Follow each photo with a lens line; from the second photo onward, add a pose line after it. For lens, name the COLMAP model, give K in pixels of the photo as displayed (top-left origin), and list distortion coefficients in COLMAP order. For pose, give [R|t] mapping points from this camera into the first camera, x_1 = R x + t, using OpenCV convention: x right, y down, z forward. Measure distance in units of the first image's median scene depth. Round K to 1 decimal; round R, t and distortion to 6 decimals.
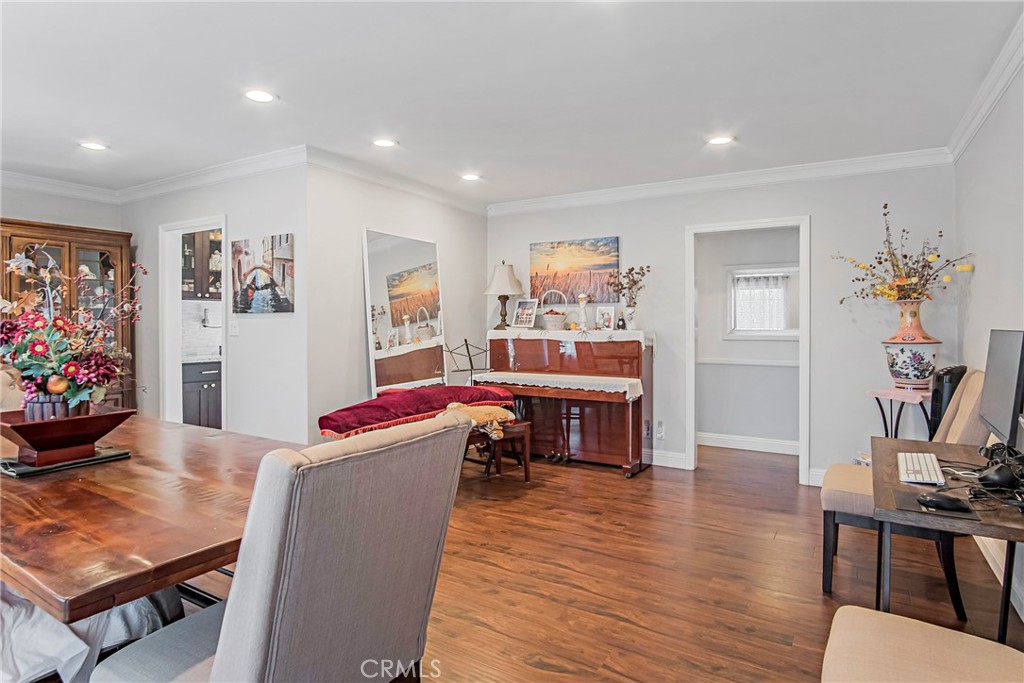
lens RADIAL K [[568.1, 0, 510.0], [0, 568.1, 327.8], [0, 0, 1]] dist [-0.036422, 0.001663]
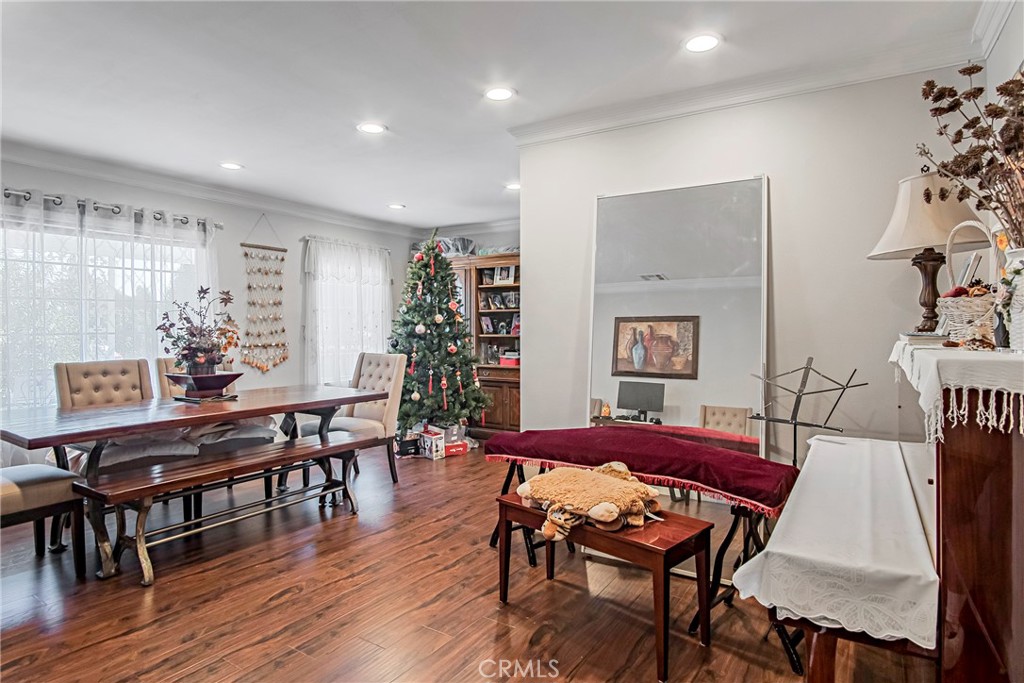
lens RADIAL K [[568.1, 0, 510.0], [0, 568.1, 327.8], [0, 0, 1]] dist [-0.036422, 0.001663]
pose [[-0.014557, 0.000178, -0.999894, 0.460066], [-0.010240, 0.999948, 0.000327, -0.003700], [0.999842, 0.010244, -0.014555, 0.857971]]
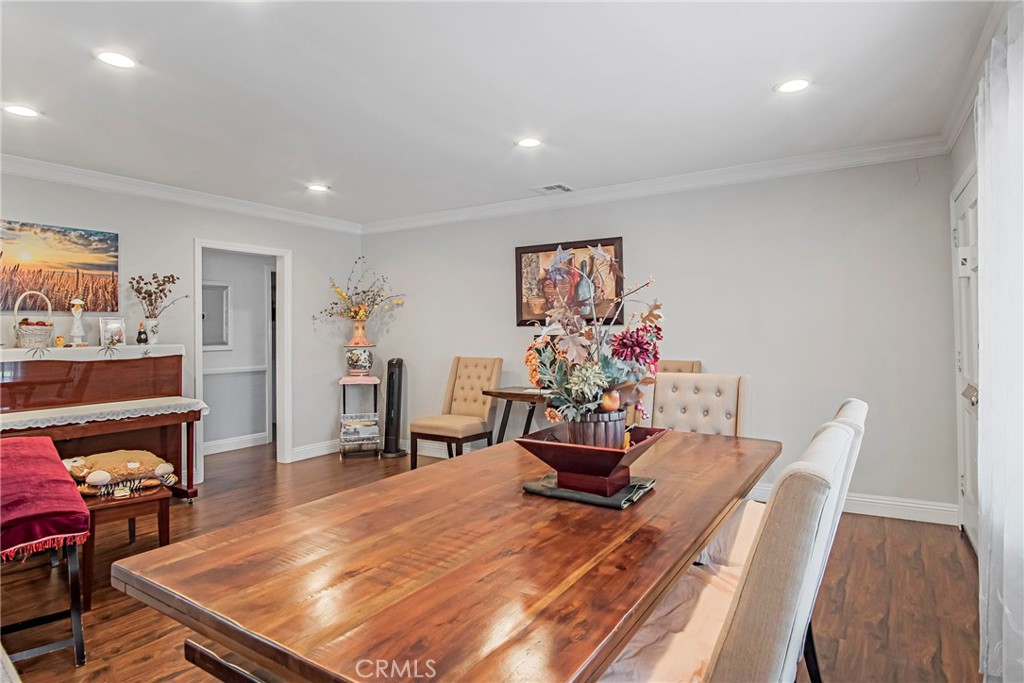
lens RADIAL K [[571.3, 0, 508.2], [0, 571.3, 316.7], [0, 0, 1]] dist [-0.002996, 0.000846]
pose [[0.017323, 0.025560, 0.999523, -0.721193], [0.019968, 0.999465, -0.025904, -0.005273], [-0.999651, 0.020407, 0.016803, 0.459263]]
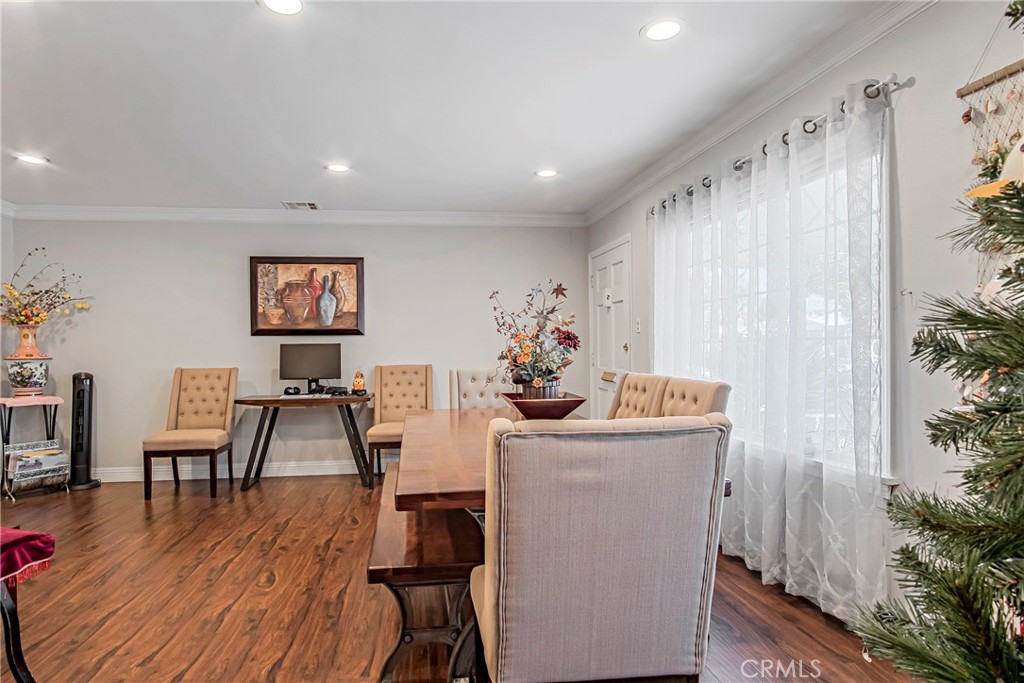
lens RADIAL K [[575.0, 0, 477.4], [0, 575.0, 347.7], [0, 0, 1]] dist [0.003758, 0.000677]
pose [[-0.620631, 0.004470, 0.784090, -0.761505], [0.018897, 0.999779, 0.009257, 0.006940], [-0.783875, 0.020562, -0.620578, 0.835733]]
